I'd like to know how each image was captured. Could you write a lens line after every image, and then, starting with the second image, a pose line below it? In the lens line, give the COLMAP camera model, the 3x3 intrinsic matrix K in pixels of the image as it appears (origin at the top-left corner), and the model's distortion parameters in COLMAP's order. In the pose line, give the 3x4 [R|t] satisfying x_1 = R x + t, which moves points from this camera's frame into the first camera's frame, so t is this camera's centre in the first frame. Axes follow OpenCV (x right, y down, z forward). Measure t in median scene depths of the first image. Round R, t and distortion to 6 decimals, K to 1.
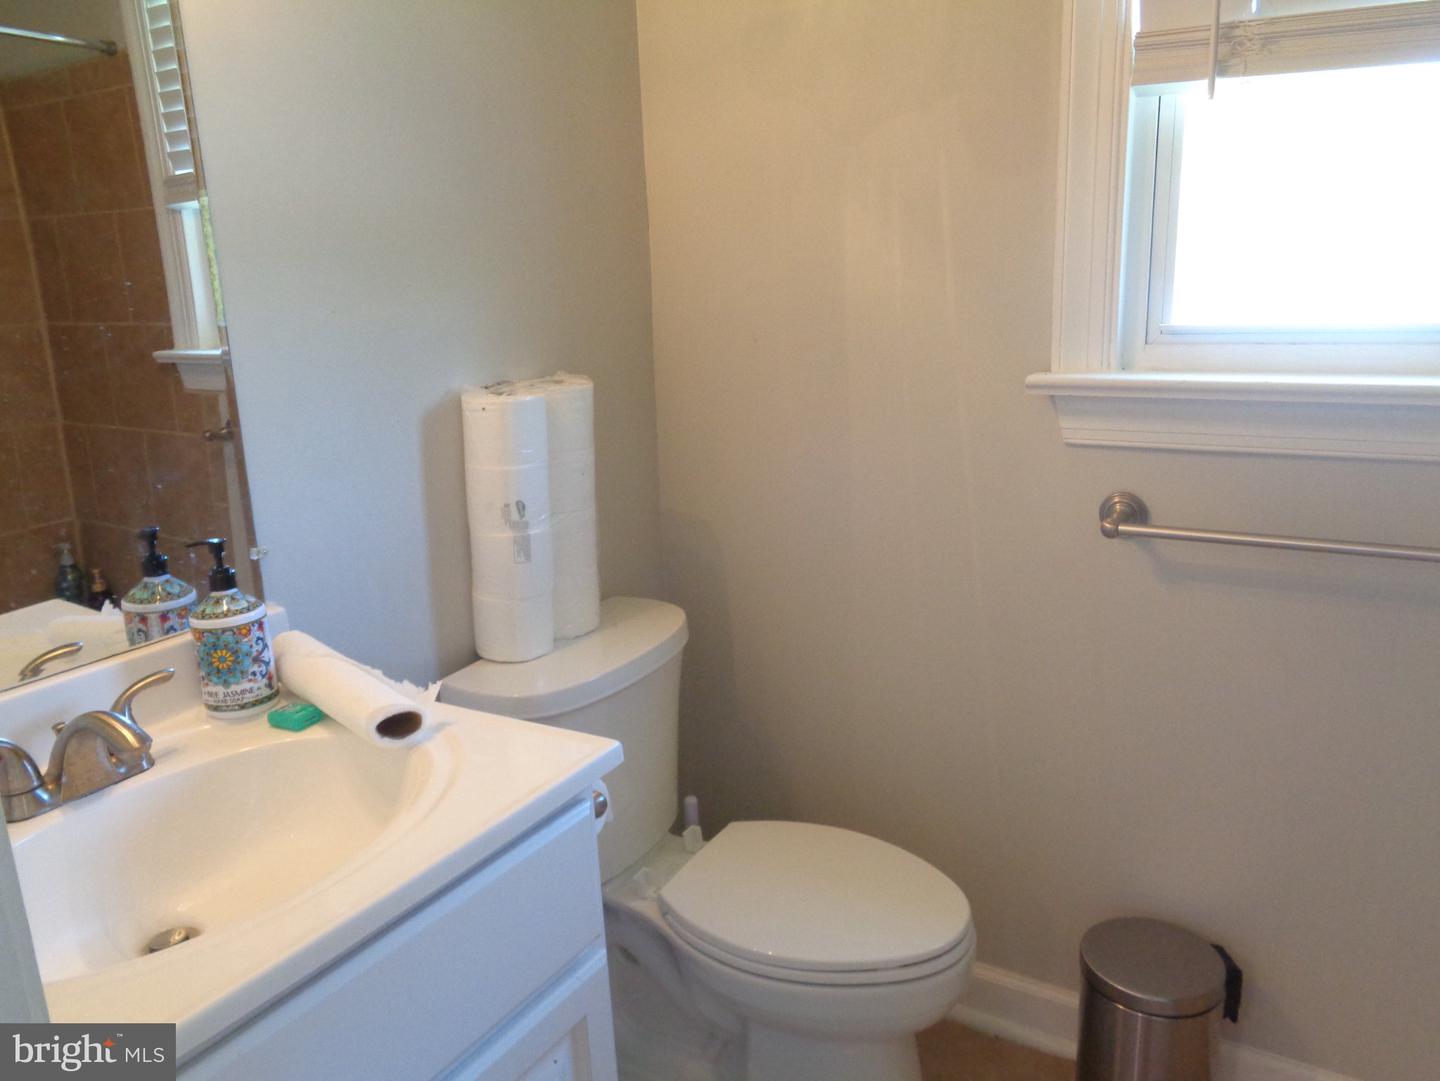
lens RADIAL K [[1077.1, 0, 721.9], [0, 1077.1, 530.7], [0, 0, 1]] dist [0.001253, 0.004707]
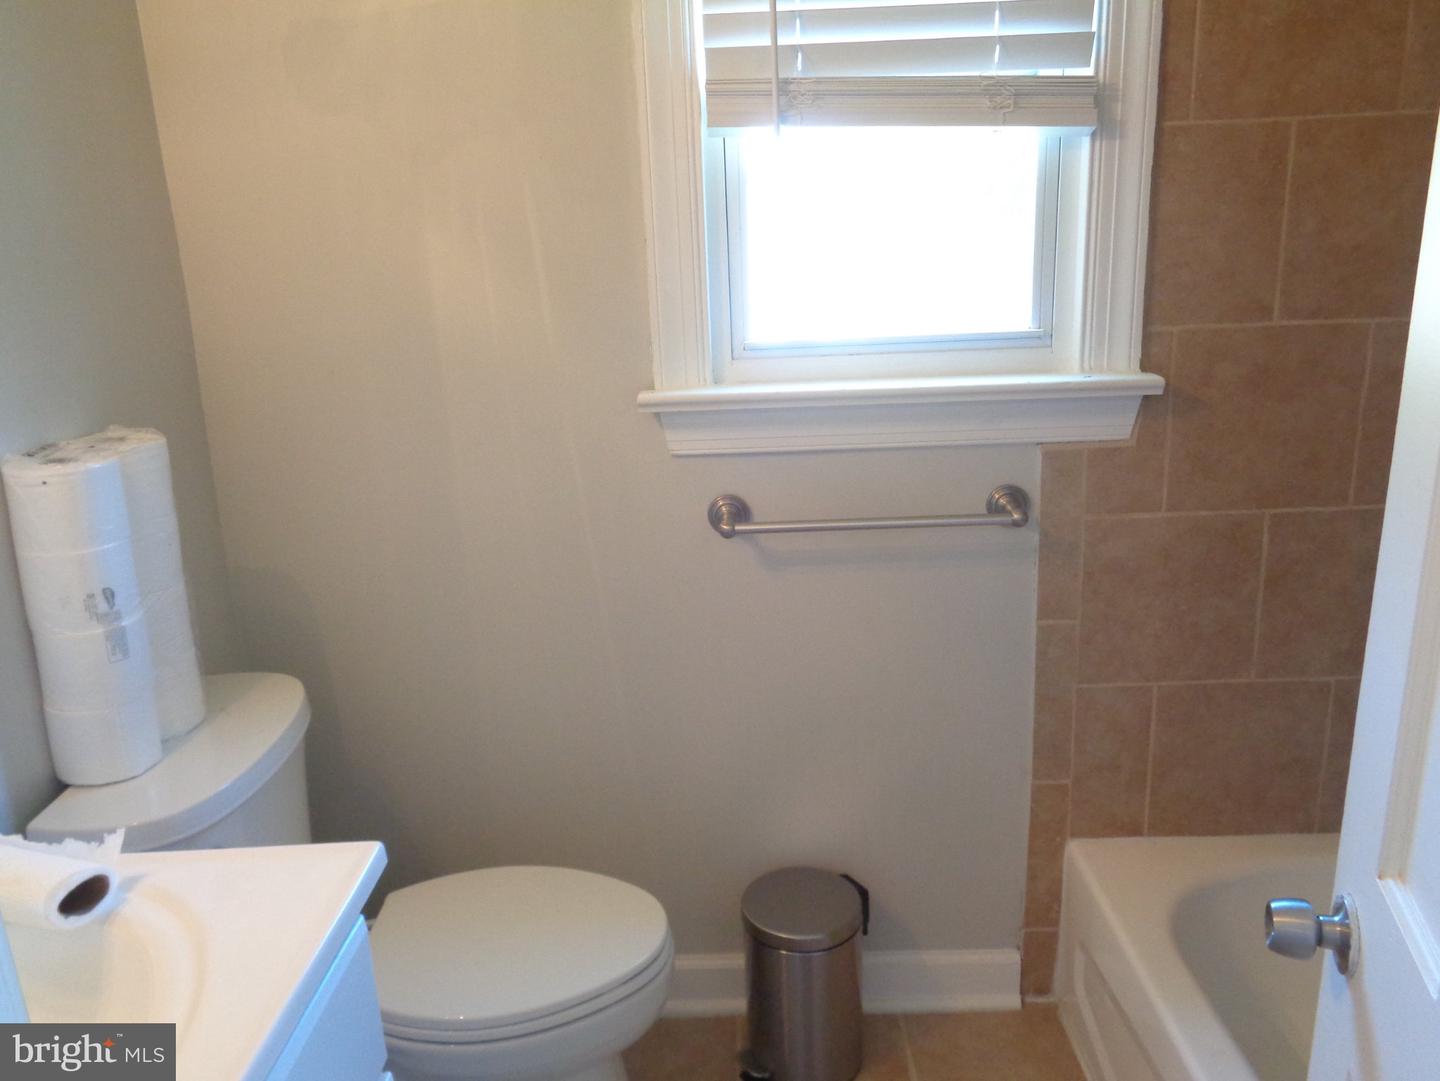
lens RADIAL K [[1077.1, 0, 721.9], [0, 1077.1, 530.7], [0, 0, 1]] dist [0.001253, 0.004707]
pose [[0.865238, -0.128607, 0.484587, -0.171305], [0.127897, 0.991180, 0.034693, -0.038770], [-0.484775, 0.031960, 0.874055, 0.045169]]
